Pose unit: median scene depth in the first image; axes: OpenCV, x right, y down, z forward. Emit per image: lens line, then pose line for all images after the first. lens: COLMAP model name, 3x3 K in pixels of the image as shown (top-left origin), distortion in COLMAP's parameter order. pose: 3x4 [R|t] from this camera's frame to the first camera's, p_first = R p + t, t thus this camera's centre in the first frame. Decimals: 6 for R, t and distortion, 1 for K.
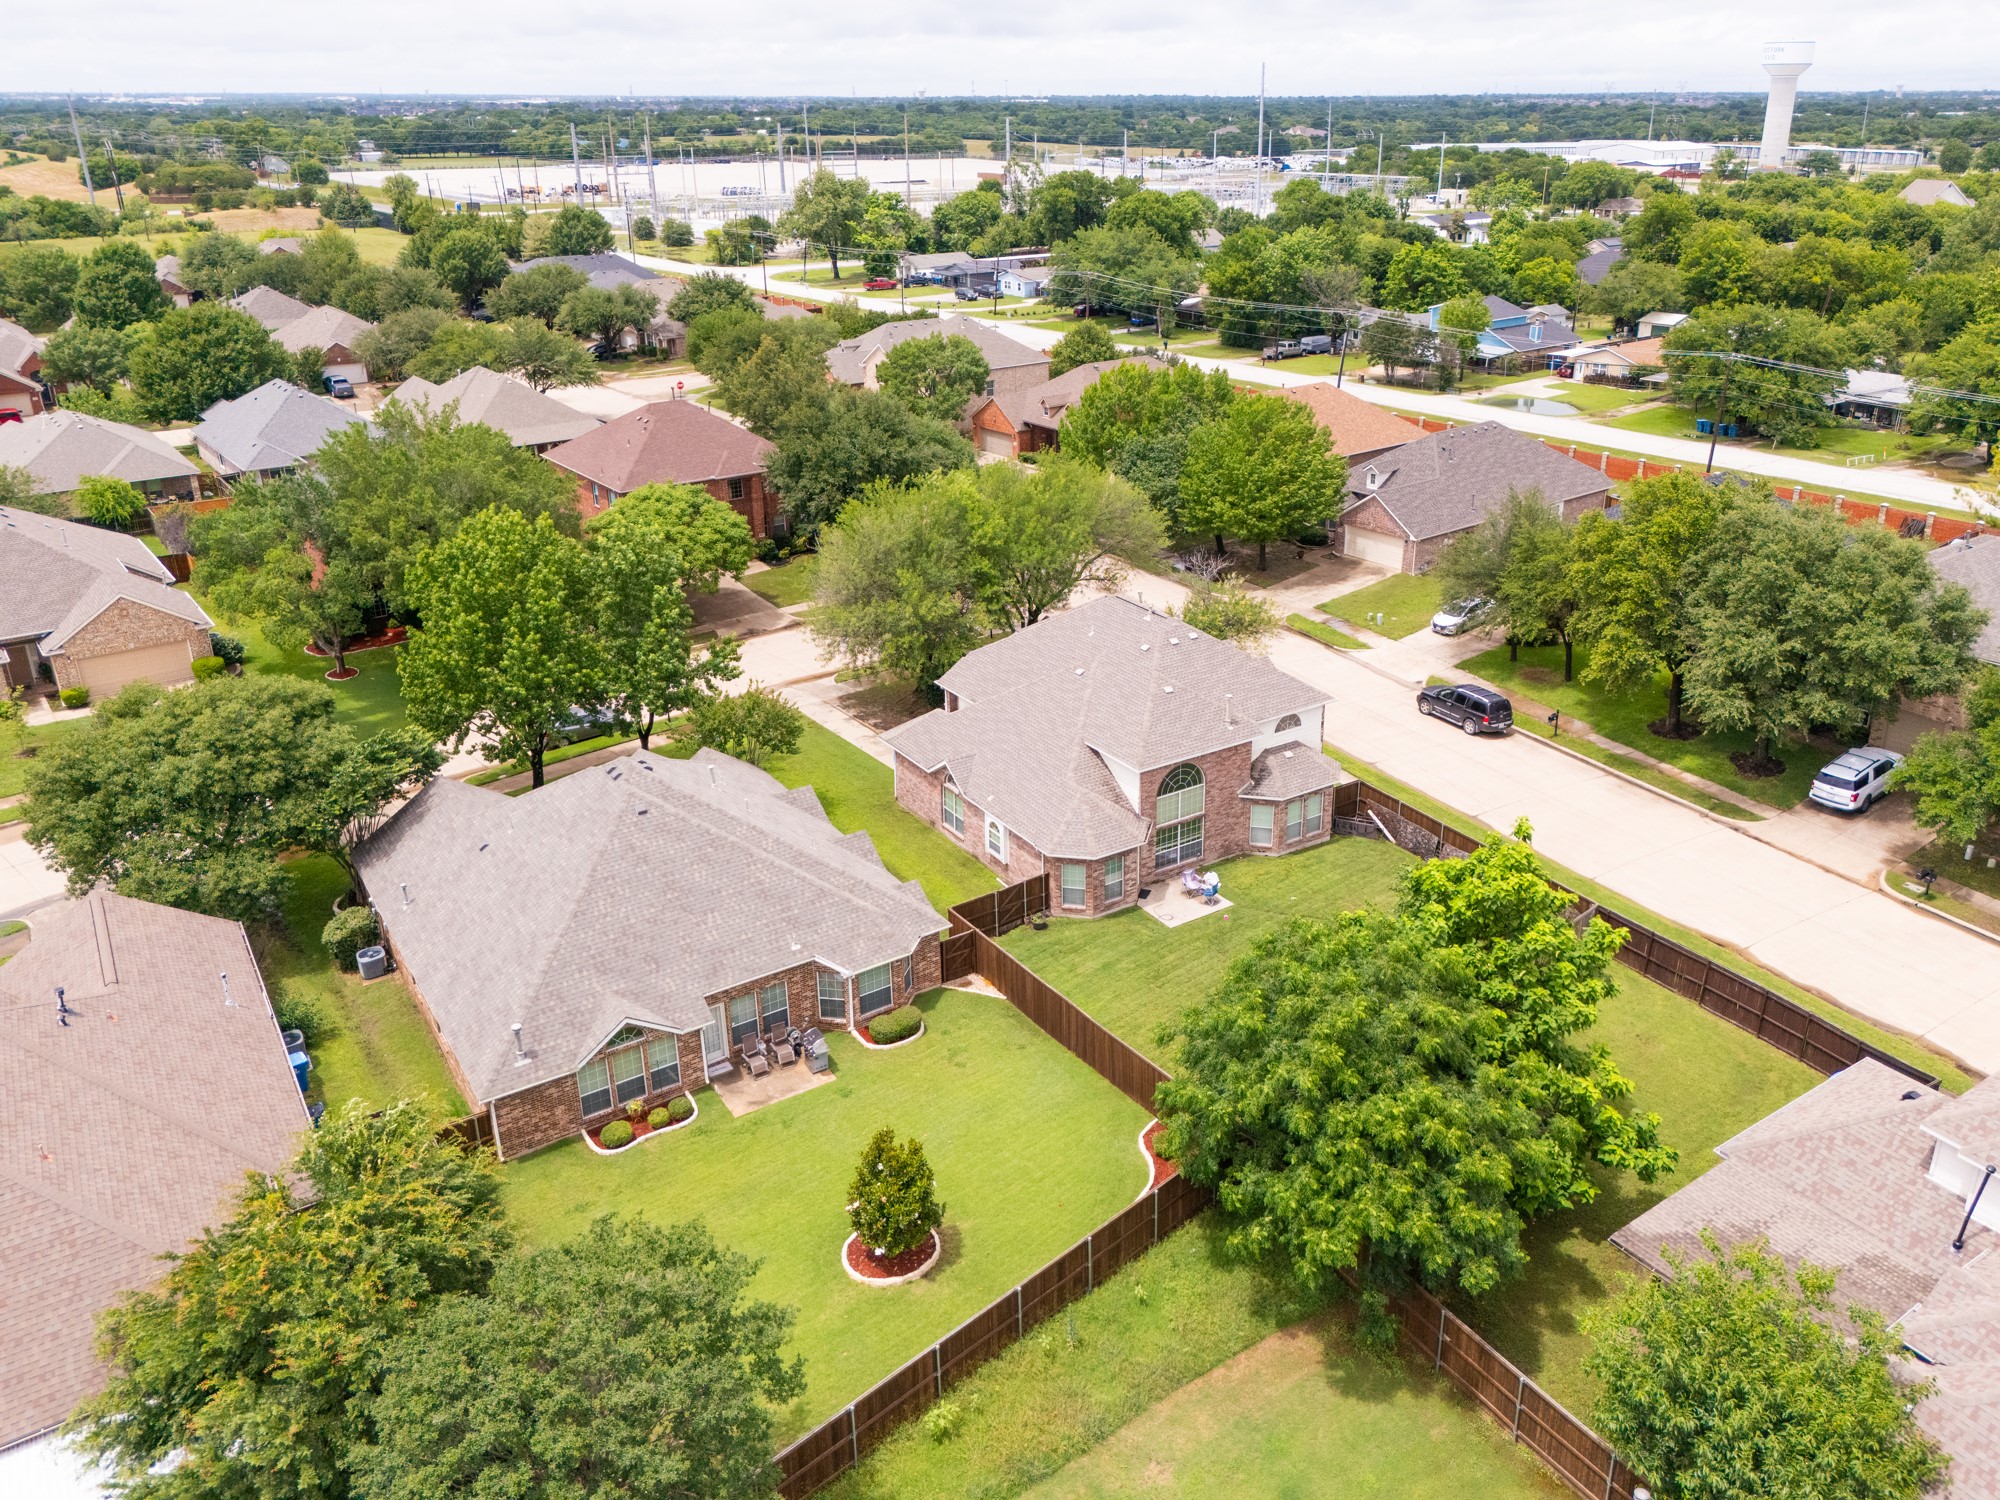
lens RADIAL K [[1441.8, 0, 1000.0], [0, 1441.8, 750.0], [0, 0, 1]] dist [0.071134, -0.068528]
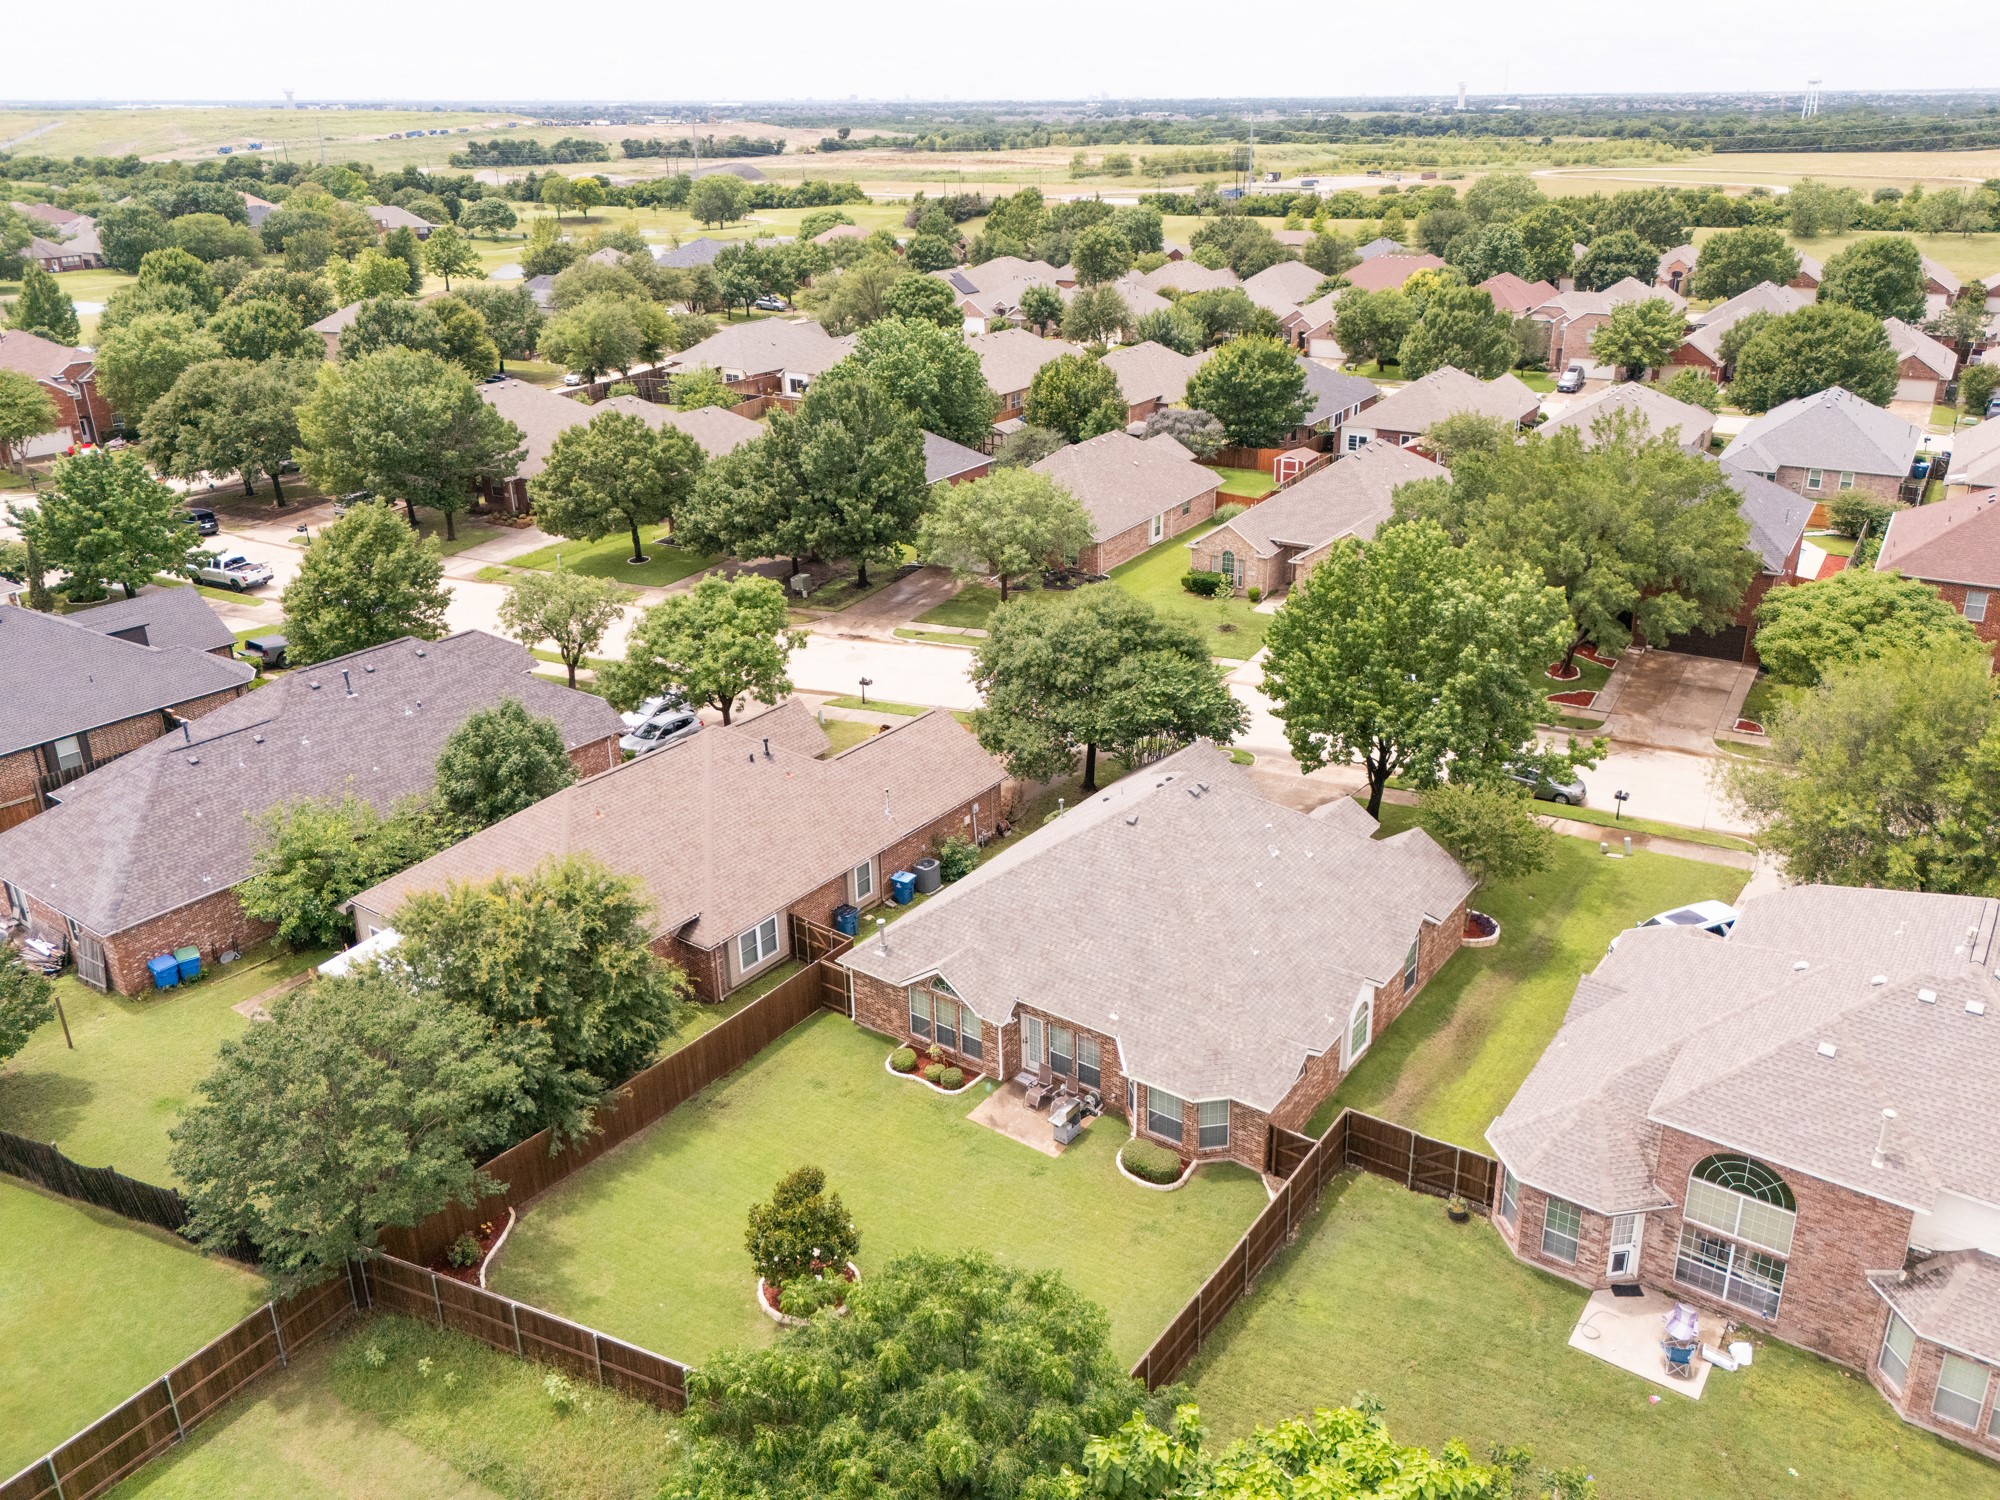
lens RADIAL K [[1400.3, 0, 1051.5], [0, 1400.3, 744.2], [0, 0, 1]] dist [0.059567, -0.060510]
pose [[0.406870, 0.377543, -0.831816, 0.422190], [-0.367797, 0.901231, 0.229146, -0.171294], [0.836171, 0.212707, 0.505543, 0.381233]]
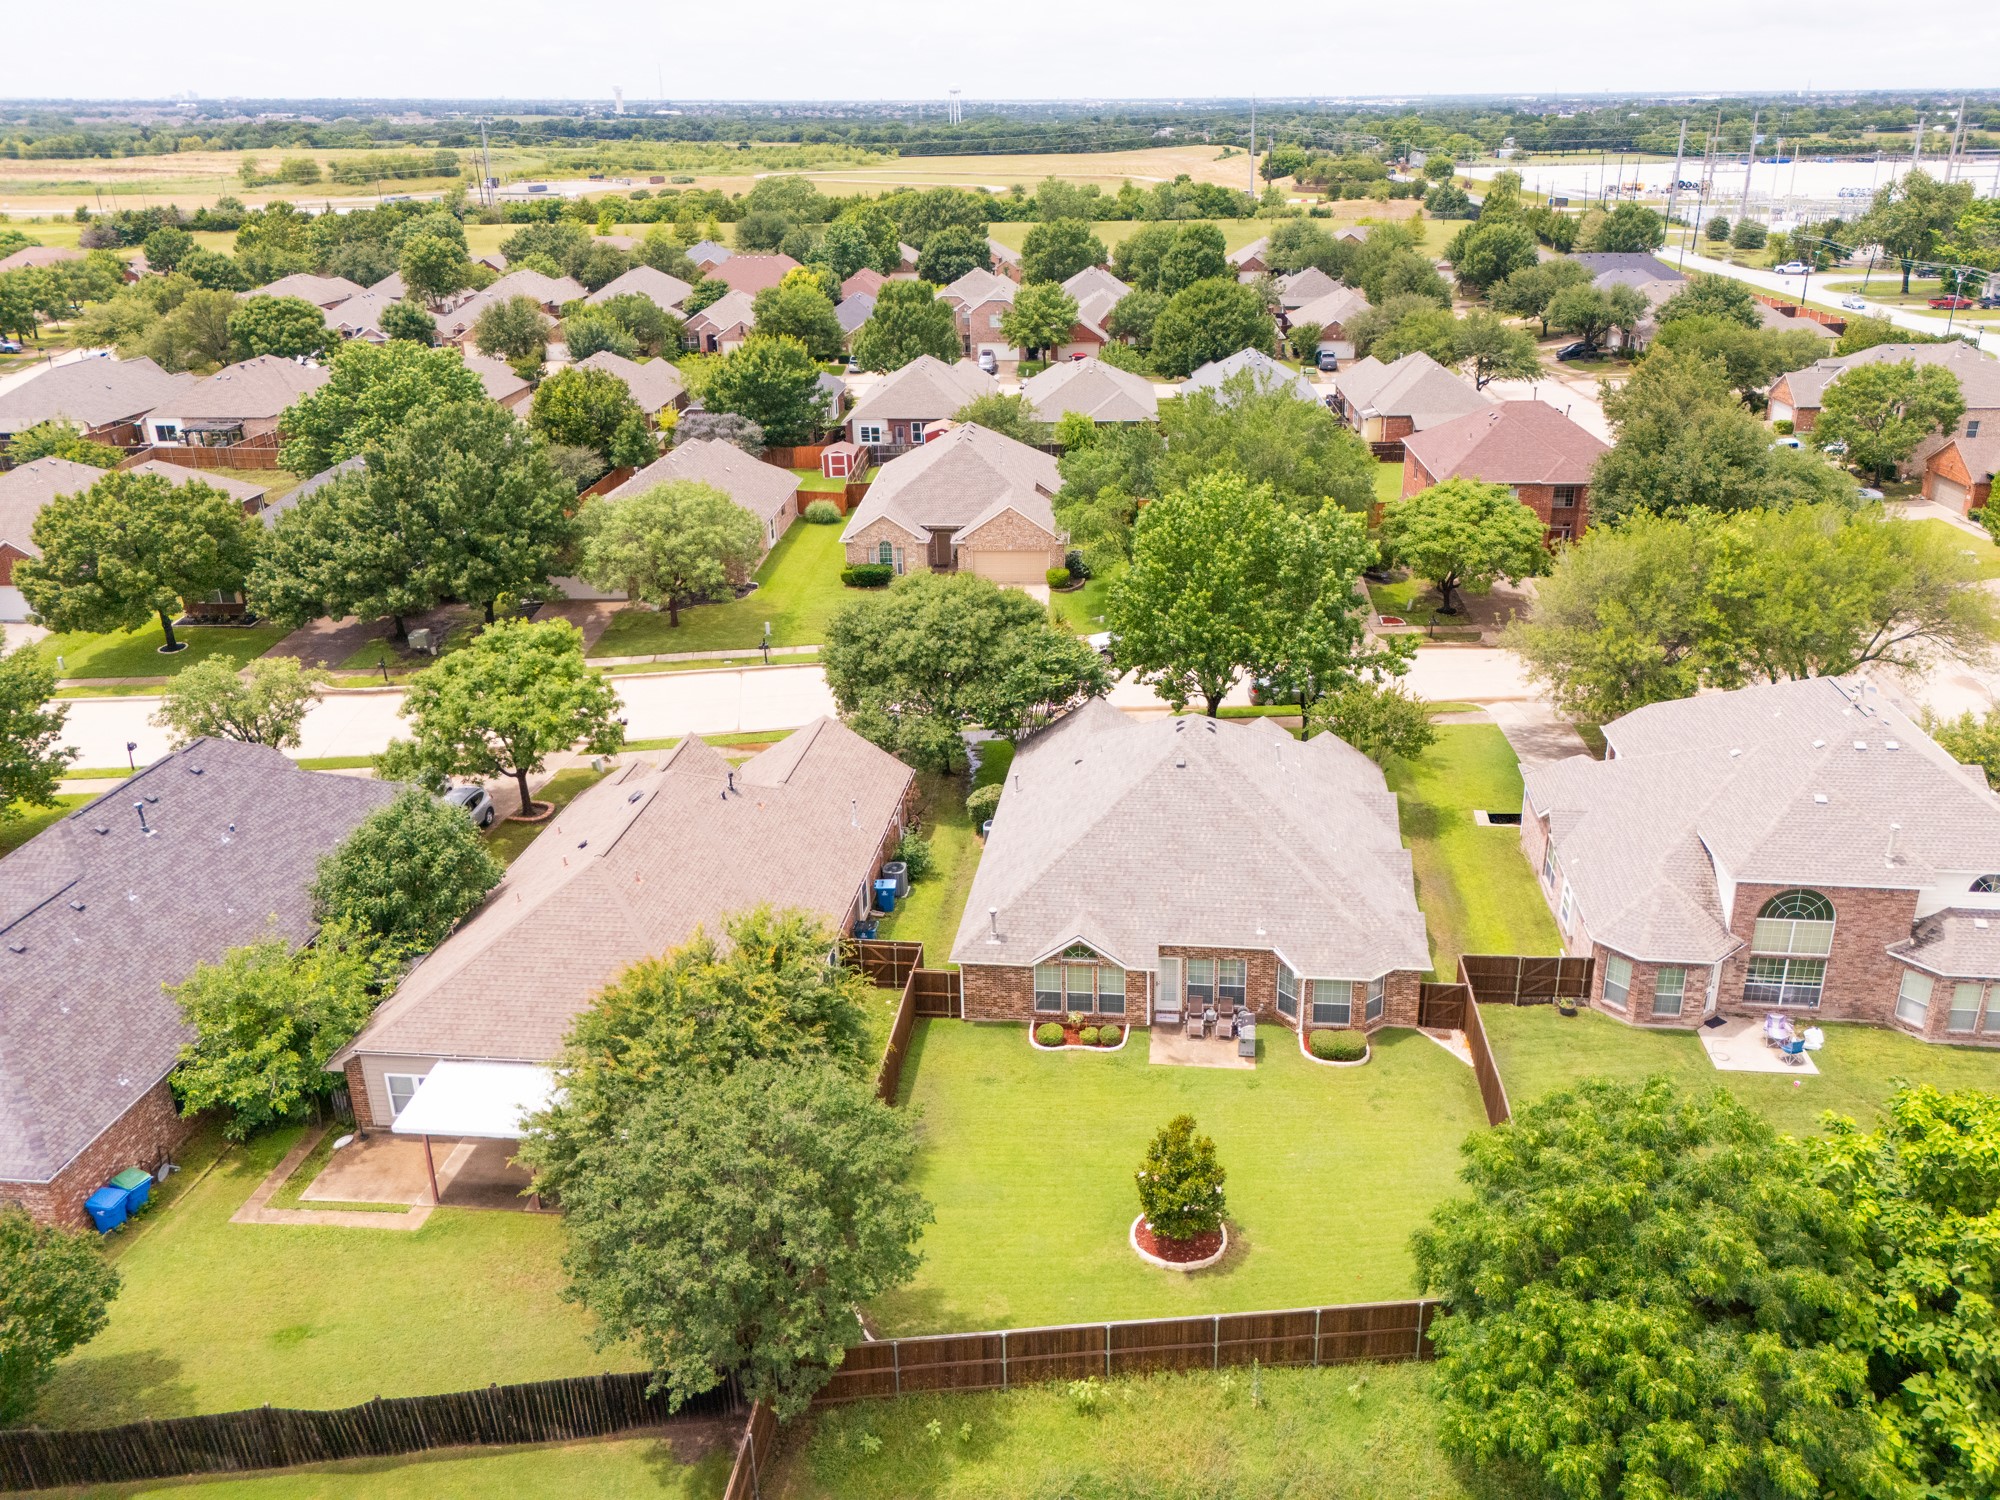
lens RADIAL K [[1400.3, 0, 1051.5], [0, 1400.3, 744.2], [0, 0, 1]] dist [0.059567, -0.060510]
pose [[0.786910, 0.253951, -0.562389, 0.211615], [-0.248520, 0.964635, 0.087852, -0.033110], [0.564810, 0.070633, 0.822193, 0.077985]]
